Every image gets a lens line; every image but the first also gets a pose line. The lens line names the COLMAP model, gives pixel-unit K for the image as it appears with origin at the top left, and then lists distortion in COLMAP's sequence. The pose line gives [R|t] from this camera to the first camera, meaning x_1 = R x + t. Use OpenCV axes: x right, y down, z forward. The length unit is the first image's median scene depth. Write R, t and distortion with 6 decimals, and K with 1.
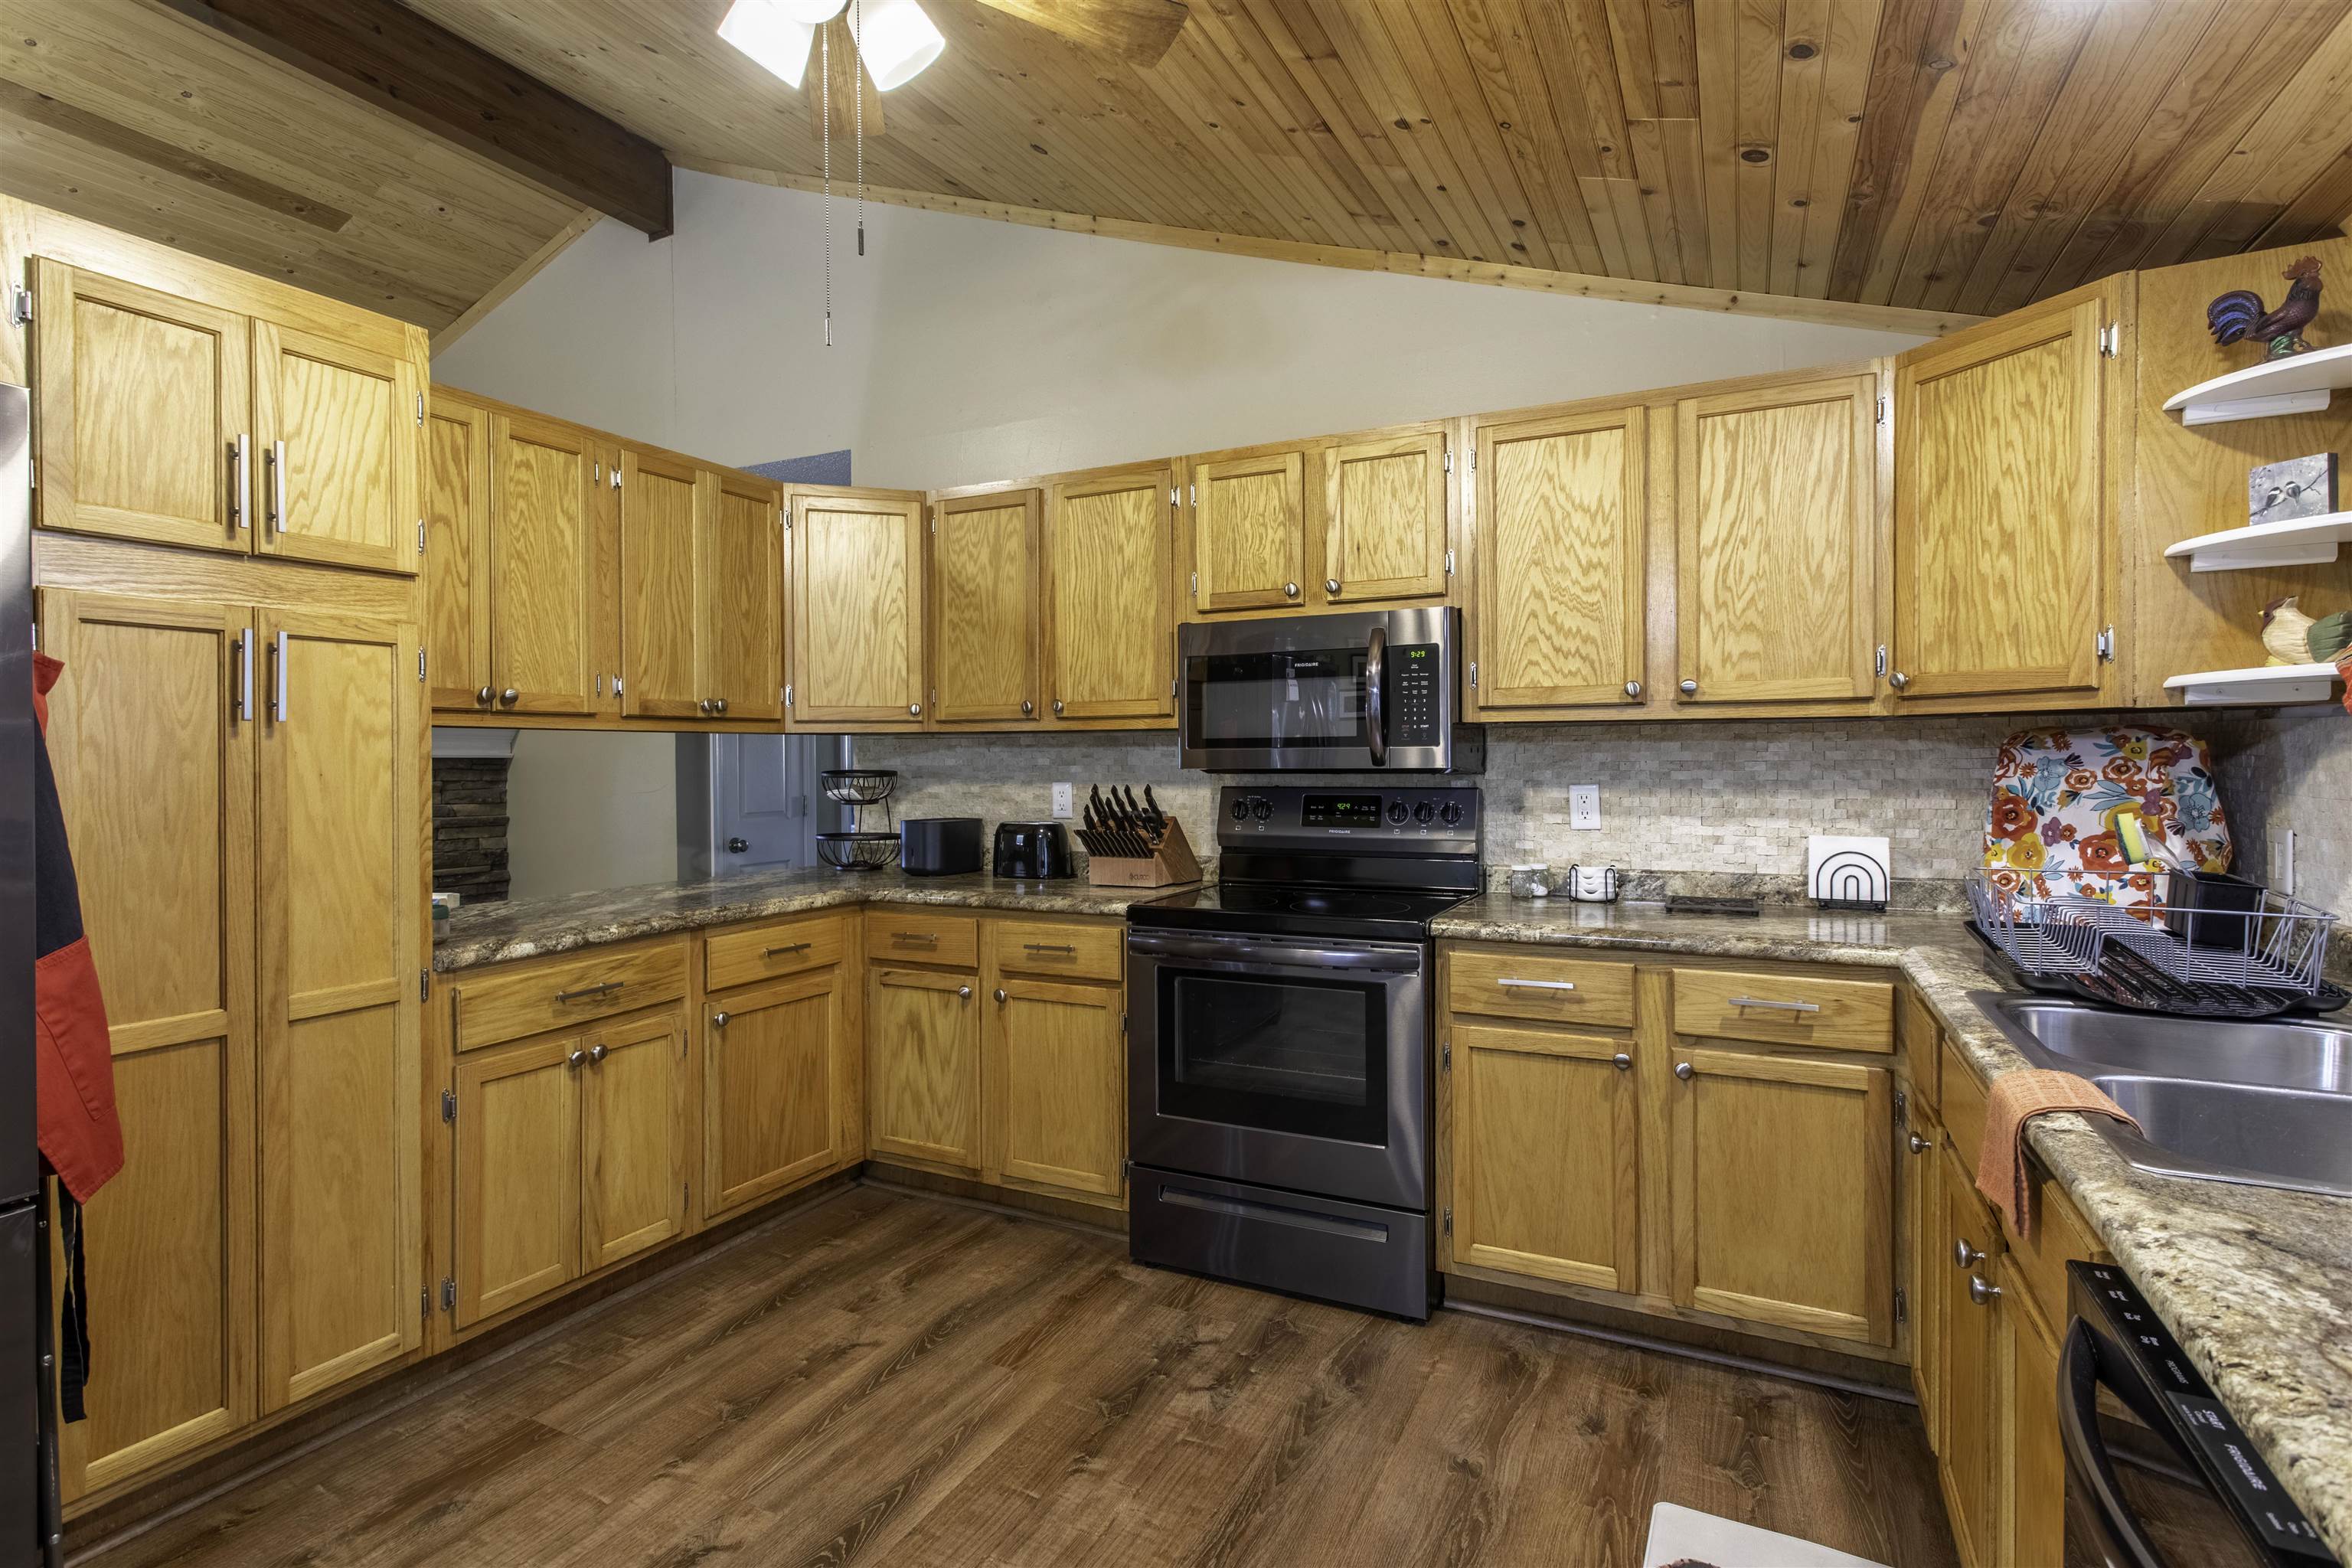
lens RADIAL K [[1150.1, 0, 1156.6], [0, 1150.1, 773.2], [0, 0, 1]] dist [-0.003019, 0.008024]
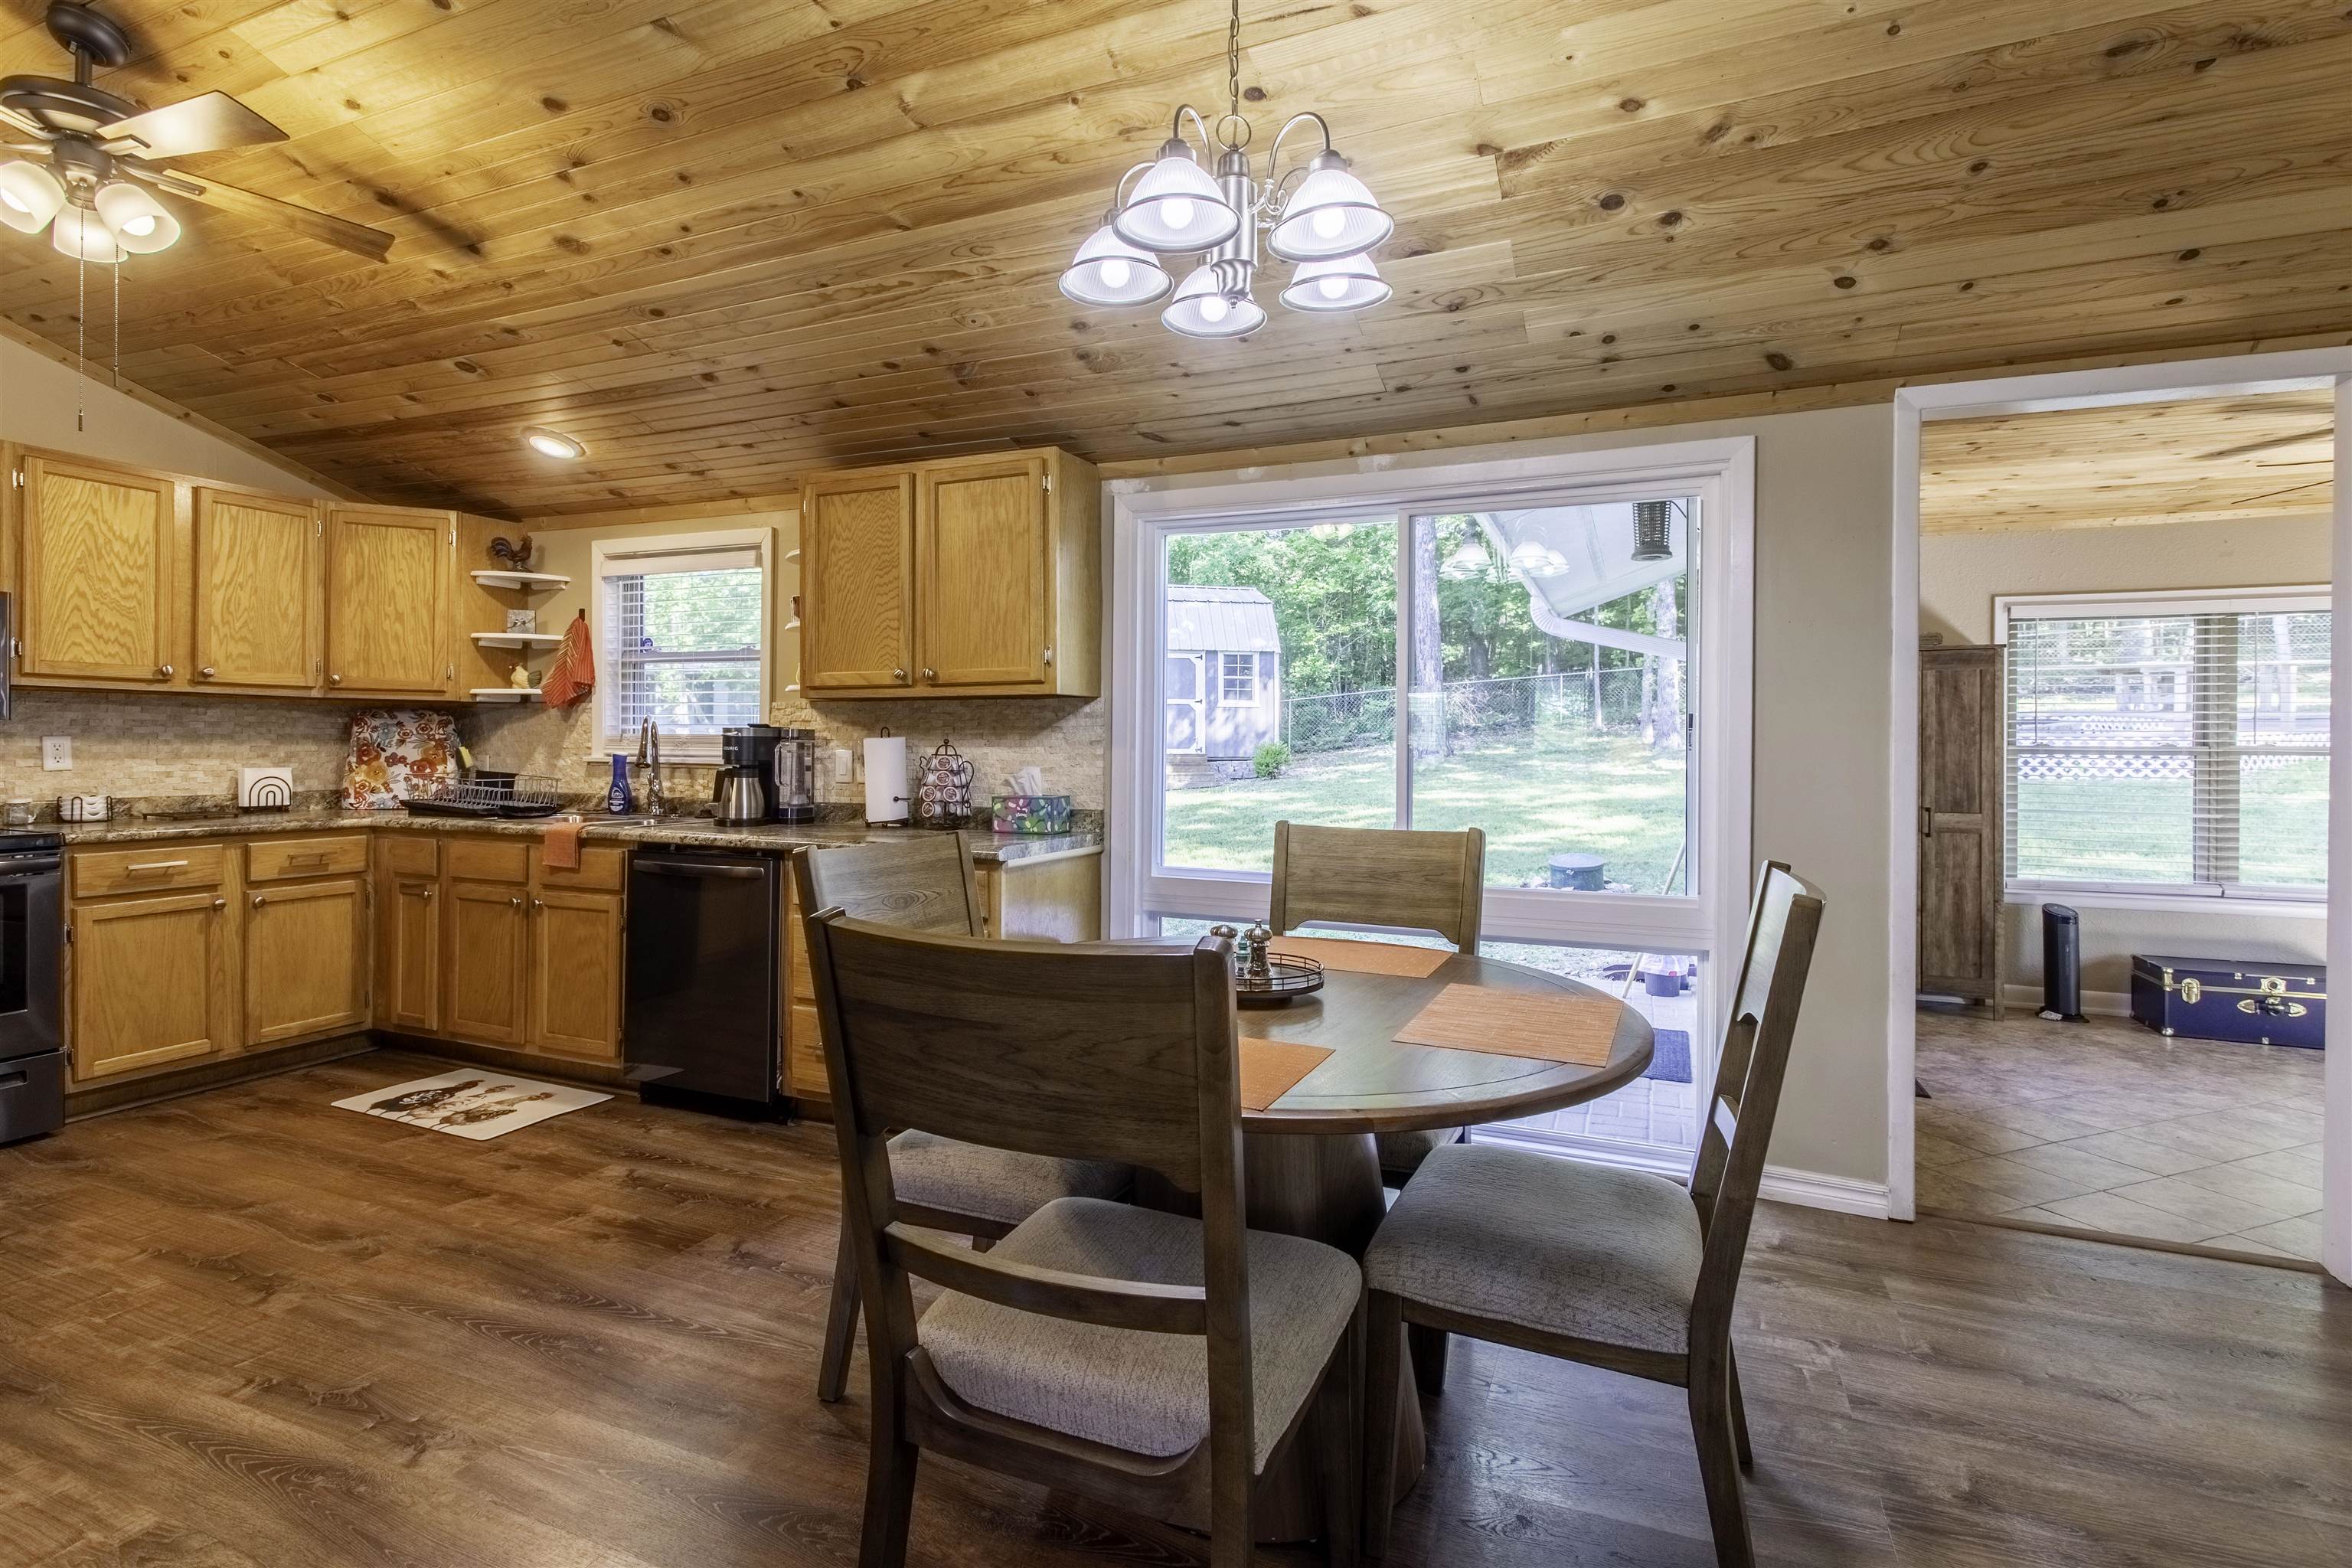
lens RADIAL K [[1104.0, 0, 1145.6], [0, 1104.0, 749.6], [0, 0, 1]] dist [0.001458, -0.000463]
pose [[-0.038144, 0.000194, 0.999272, -1.023039], [0.002747, 0.999996, -0.000089, 0.031648], [-0.999268, 0.002742, -0.038145, -0.204513]]
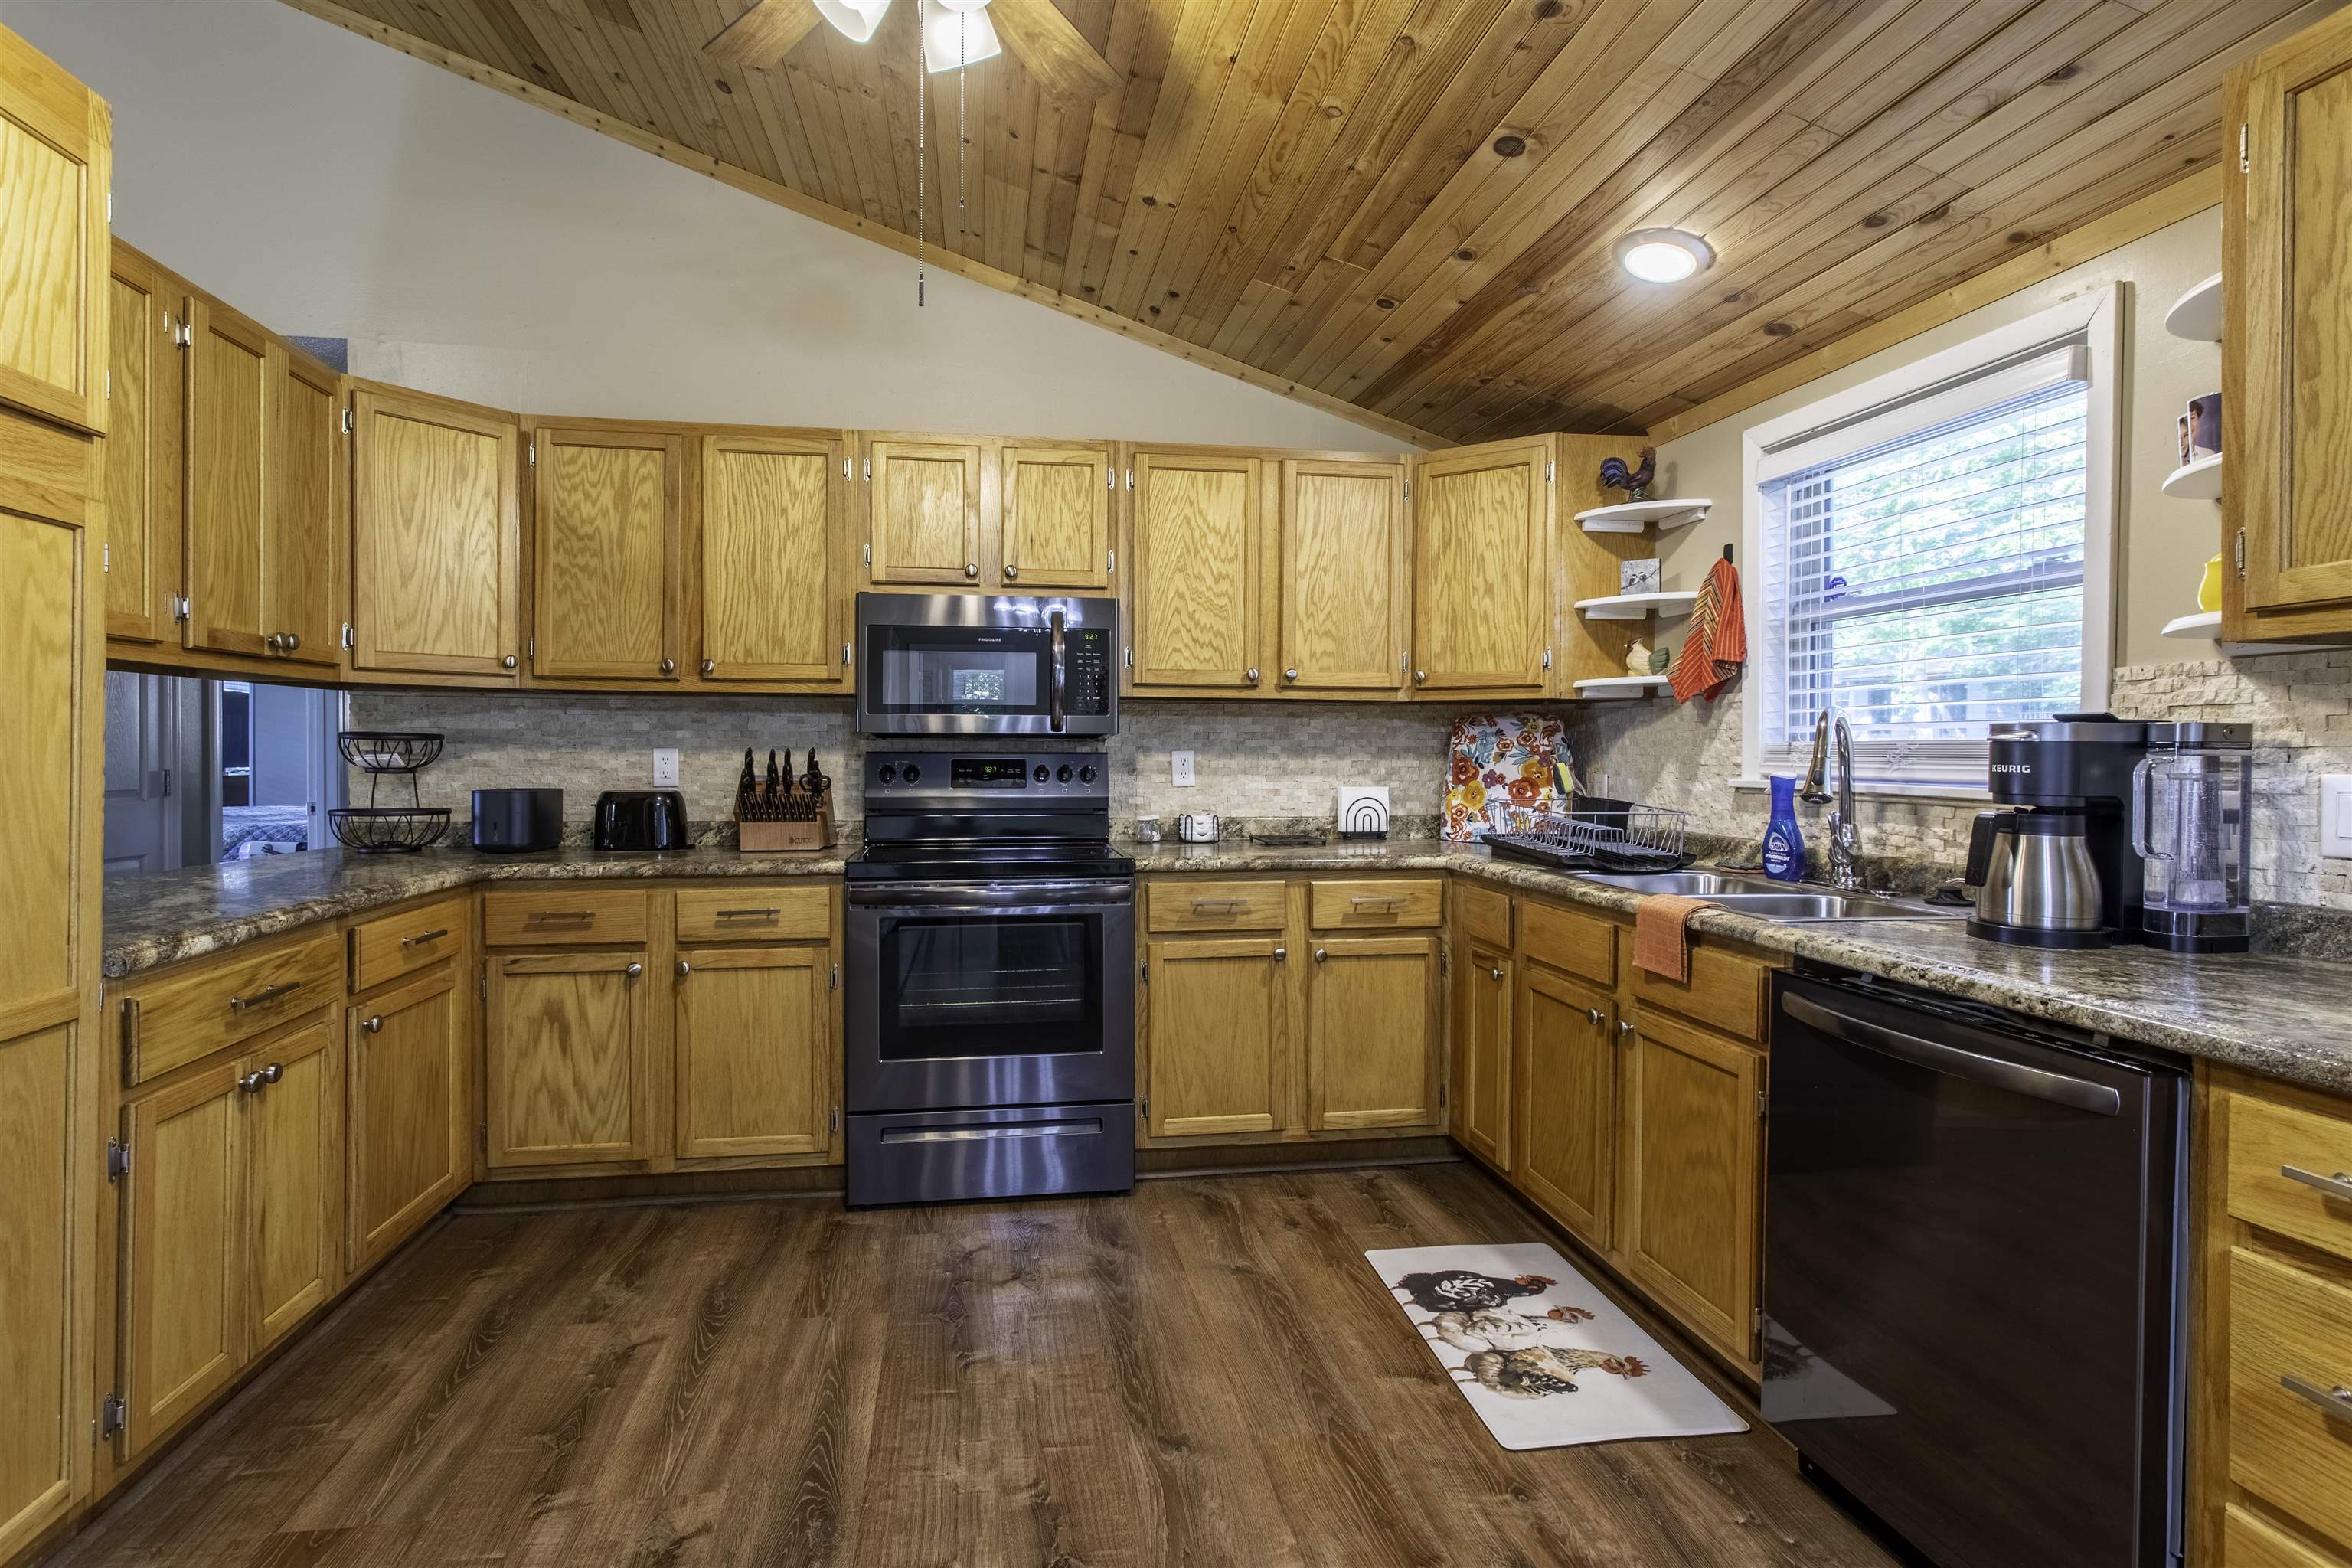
lens RADIAL K [[1137.0, 0, 1160.9], [0, 1137.0, 761.0], [0, 0, 1]] dist [-0.001292, 0.004876]
pose [[0.813386, 0.003583, 0.581714, -0.402979], [-0.002400, 0.999993, -0.002805, 0.027415], [-0.581720, 0.000886, 0.813389, 0.012216]]
